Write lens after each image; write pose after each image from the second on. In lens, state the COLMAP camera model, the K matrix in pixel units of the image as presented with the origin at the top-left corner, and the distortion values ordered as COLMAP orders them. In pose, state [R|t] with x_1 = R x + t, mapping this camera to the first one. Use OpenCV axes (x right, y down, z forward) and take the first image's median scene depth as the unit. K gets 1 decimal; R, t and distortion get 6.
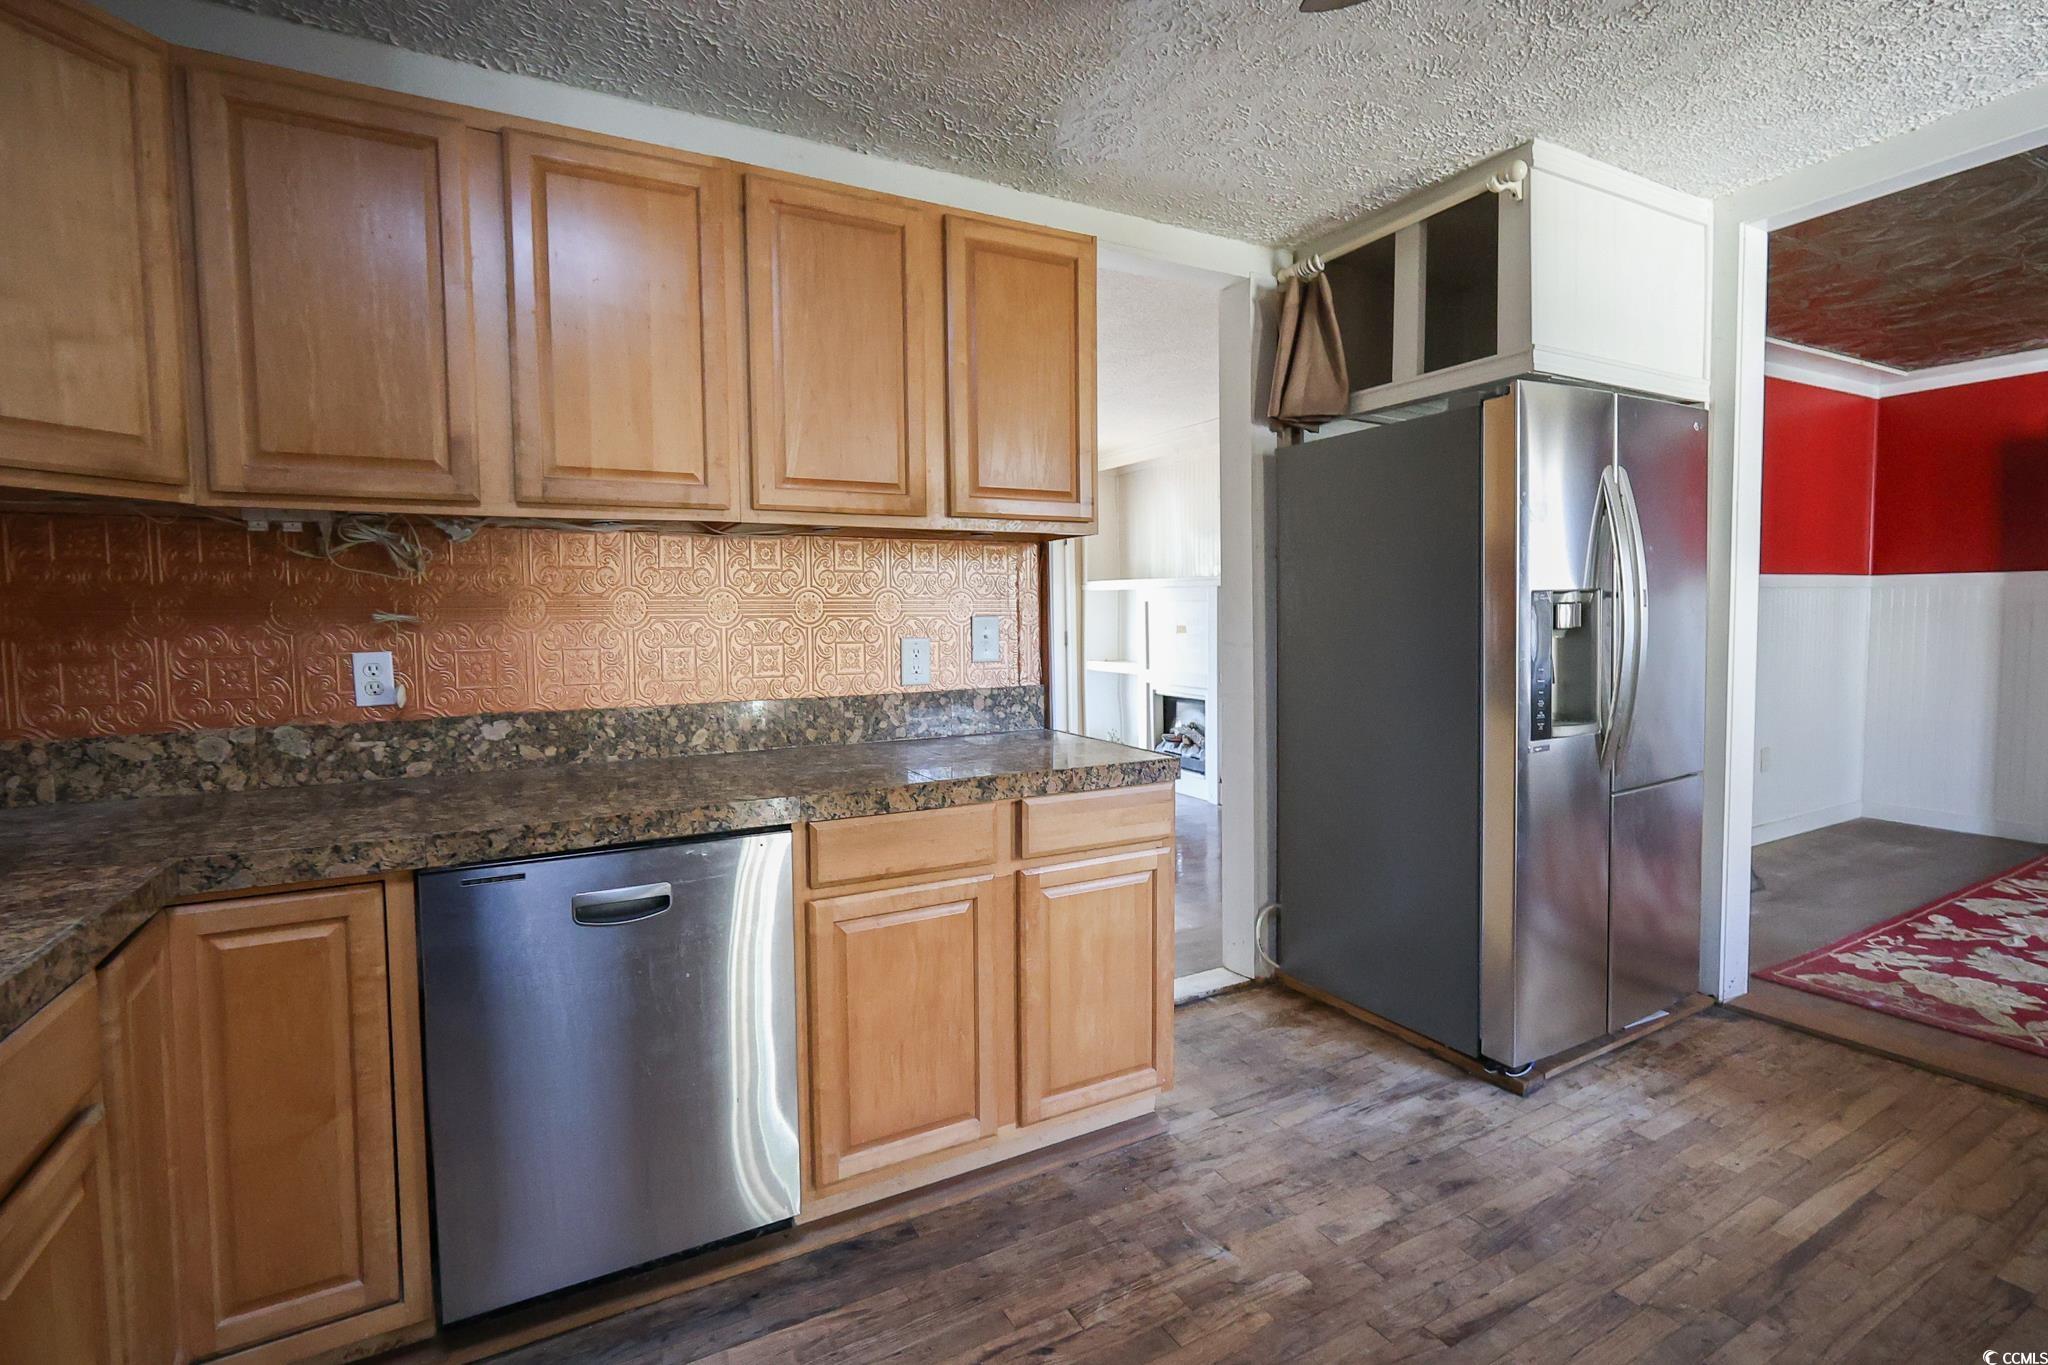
lens RADIAL K [[956.3, 0, 1028.9], [0, 956.3, 665.9], [0, 0, 1]] dist [-0.004260, 0.001000]
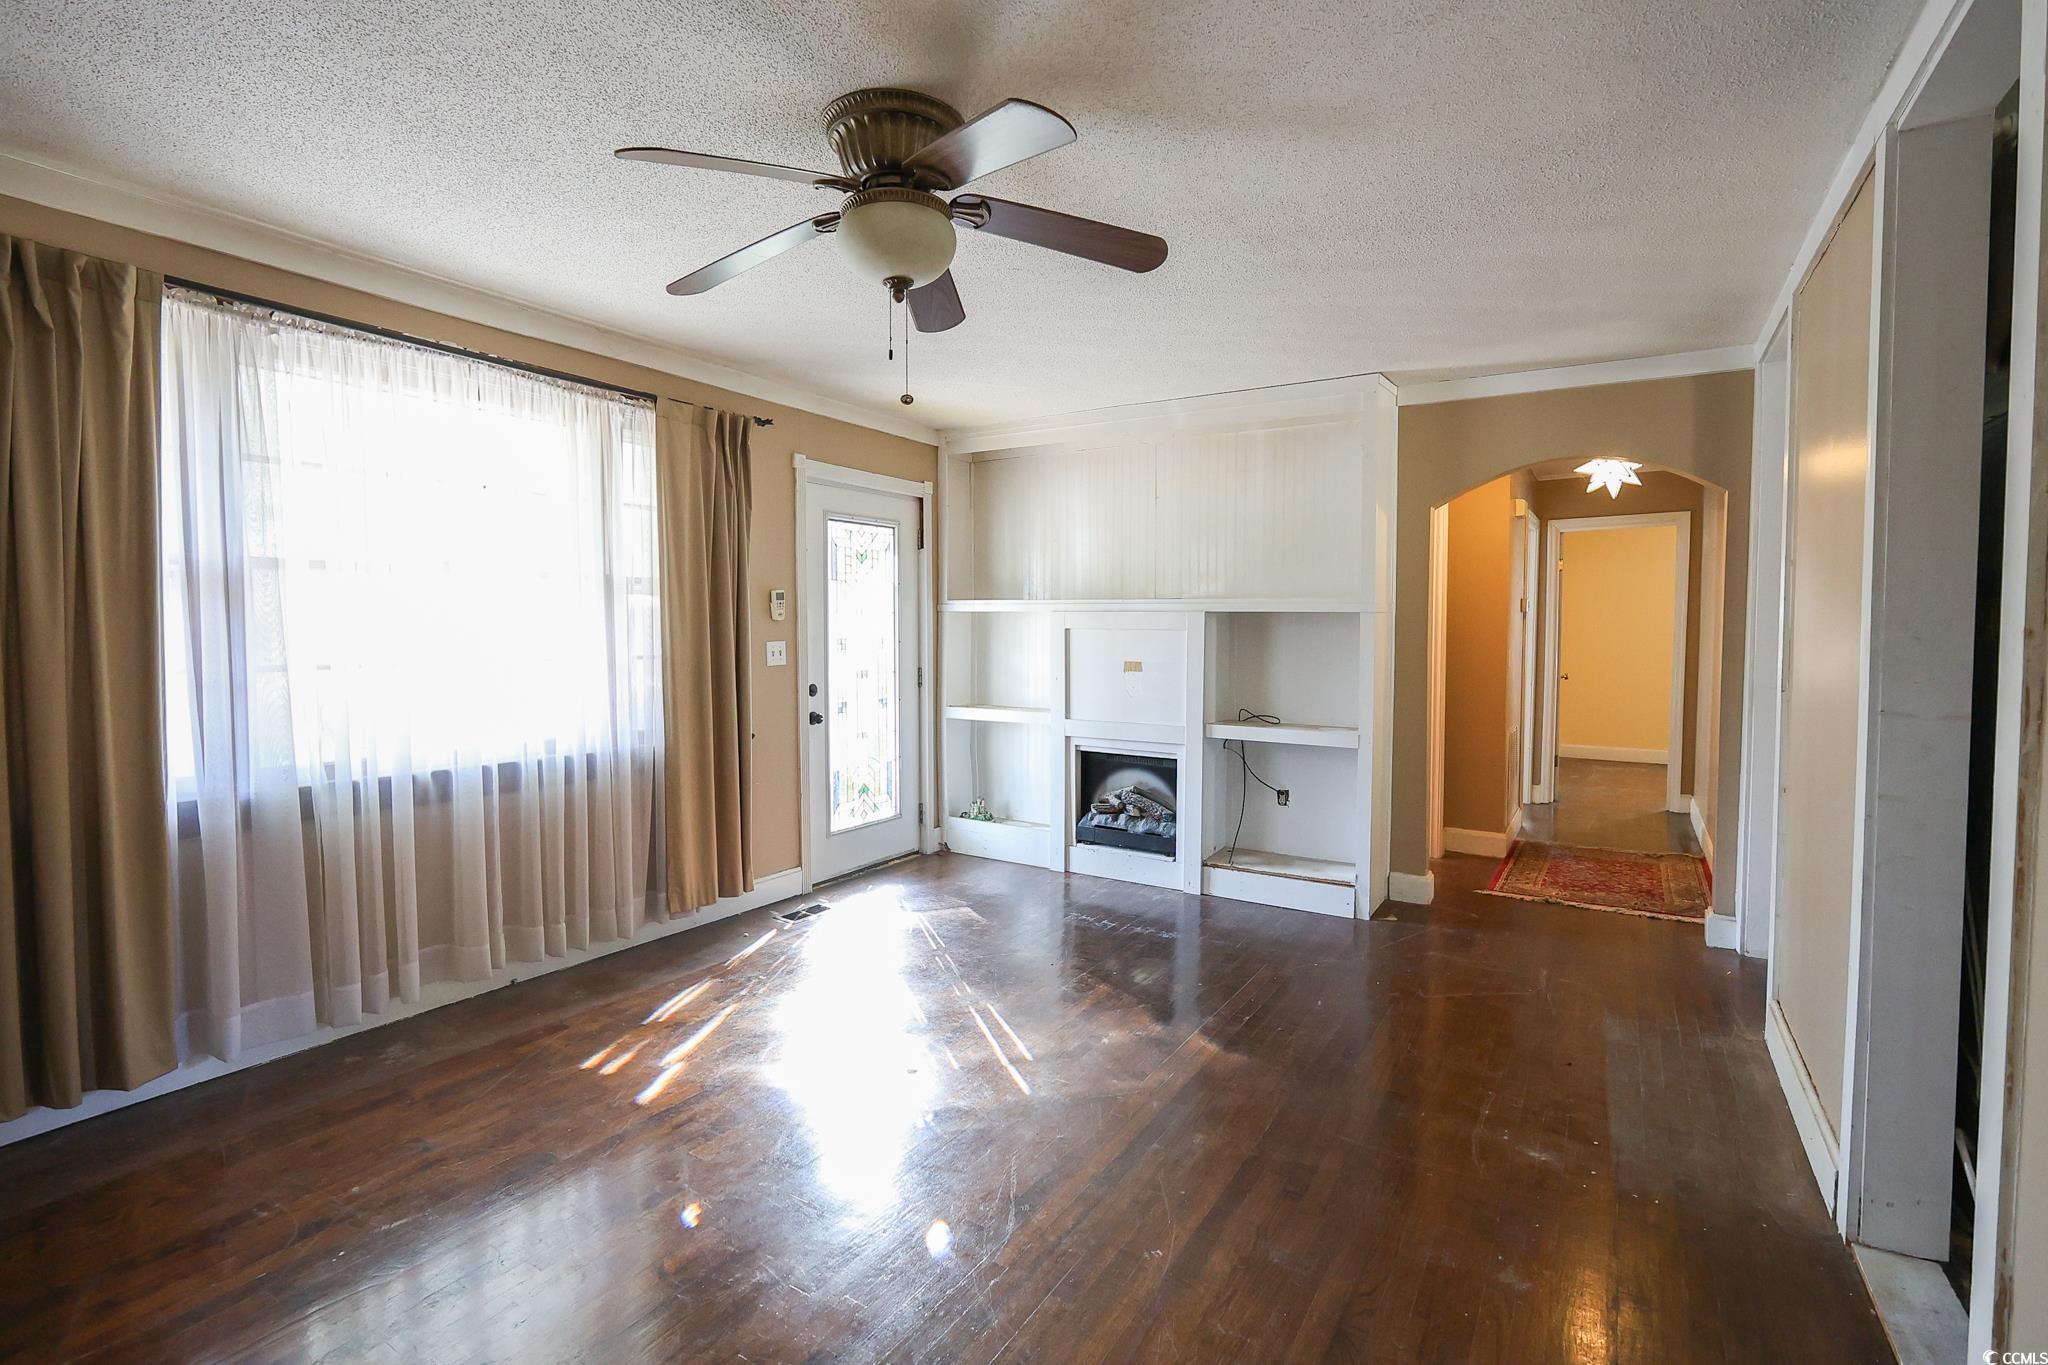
lens RADIAL K [[956.3, 0, 1028.9], [0, 956.3, 665.9], [0, 0, 1]] dist [-0.004260, 0.001000]
pose [[0.873171, -0.004860, 0.487390, -0.436541], [0.014579, 0.999763, -0.016150, -0.041817], [-0.487196, 0.021207, 0.873035, 0.554967]]
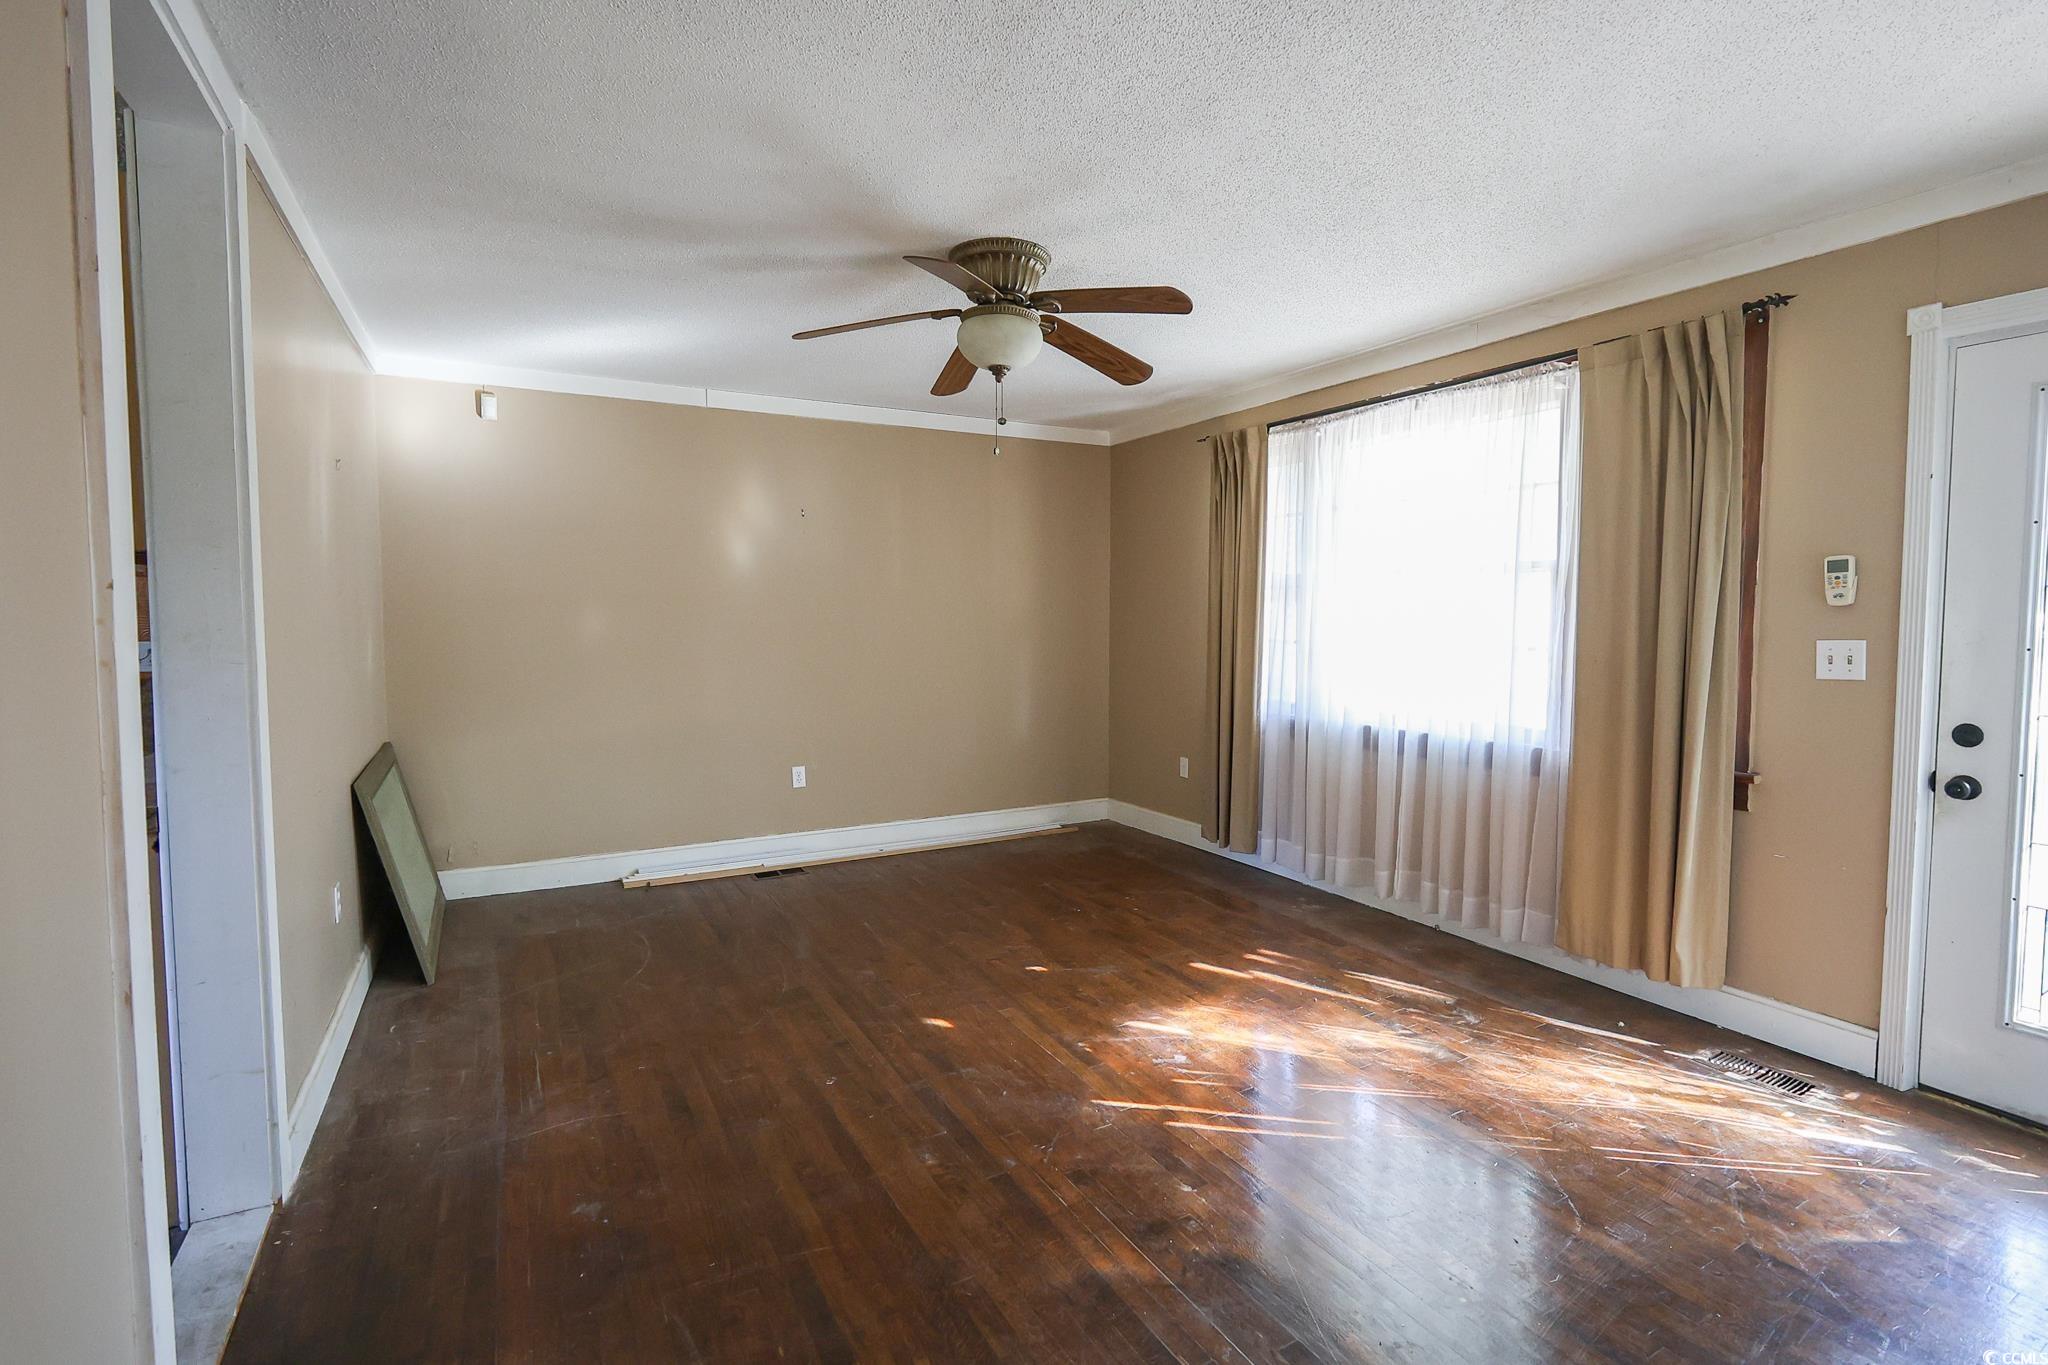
lens RADIAL K [[956.3, 0, 1028.9], [0, 956.3, 665.9], [0, 0, 1]] dist [-0.004260, 0.001000]
pose [[-0.005327, 0.066733, -0.997757, 0.484822], [-0.056272, 0.996170, 0.066928, -0.085356], [0.998401, 0.056503, -0.001551, 1.072100]]
